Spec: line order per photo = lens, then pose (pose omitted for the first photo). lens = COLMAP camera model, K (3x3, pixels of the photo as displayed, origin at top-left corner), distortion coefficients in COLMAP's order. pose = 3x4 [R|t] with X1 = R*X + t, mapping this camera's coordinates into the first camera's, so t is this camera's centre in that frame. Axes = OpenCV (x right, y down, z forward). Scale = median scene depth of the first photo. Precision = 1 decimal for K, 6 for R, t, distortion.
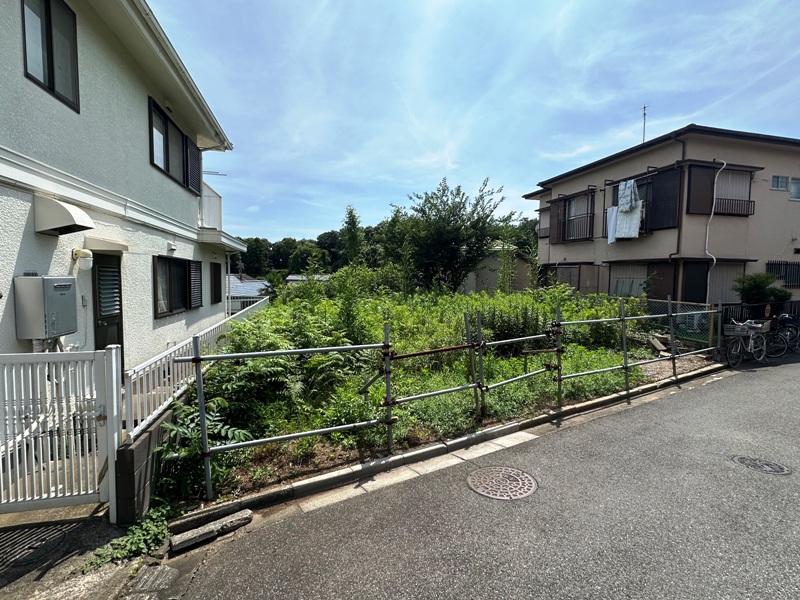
lens RADIAL K [[368.9, 0, 400.0], [0, 368.9, 300.0], [0, 0, 1]] dist [0.000864, 0.000182]
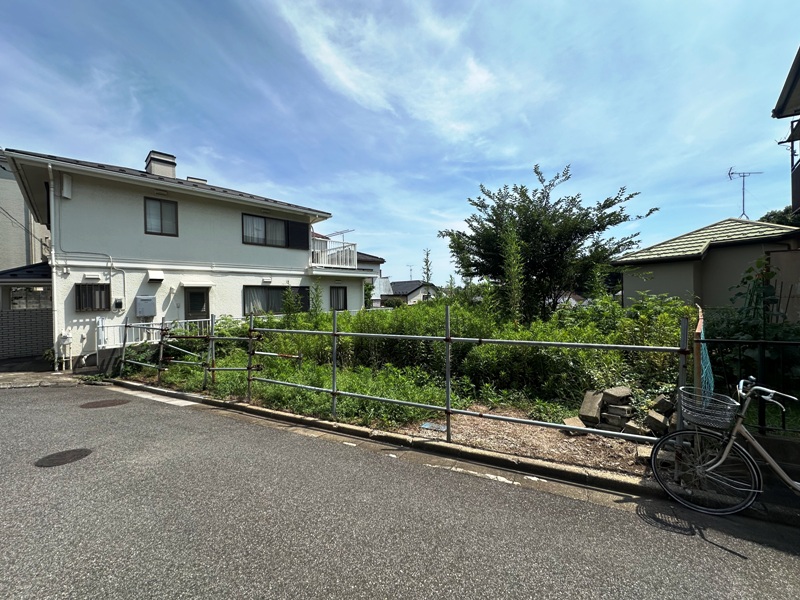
lens RADIAL K [[318.4, 0, 400.0], [0, 318.4, 300.0], [0, 0, 1]] dist [-0.002259, 0.000074]
pose [[0.534749, -0.012183, -0.844923, 0.875791], [-0.026295, 0.999172, -0.031049, -0.003378], [0.844602, 0.038820, 0.533986, 0.503385]]
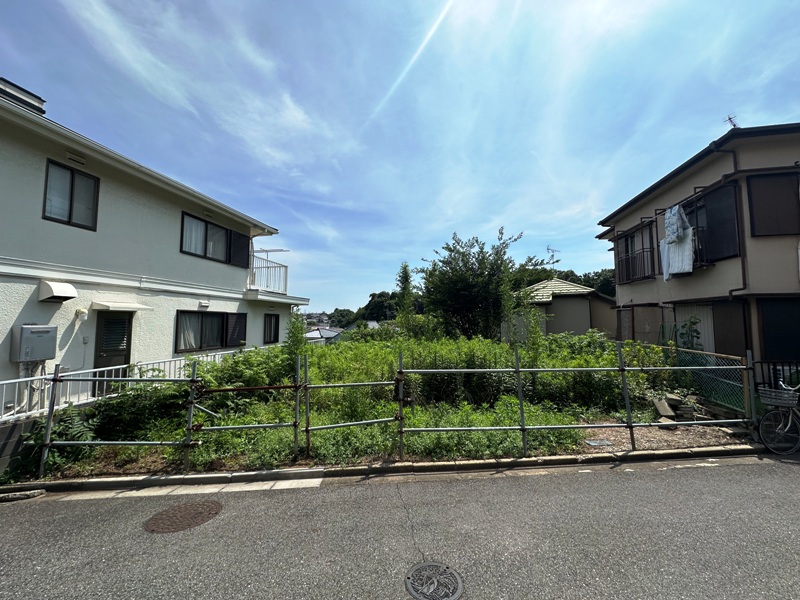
lens RADIAL K [[318.4, 0, 400.0], [0, 318.4, 300.0], [0, 0, 1]] dist [-0.002259, 0.000074]
pose [[0.905484, -0.039416, -0.422546, 0.460459], [-0.017028, 0.991501, -0.128979, -0.007084], [0.424038, 0.123984, 0.897117, 0.133417]]
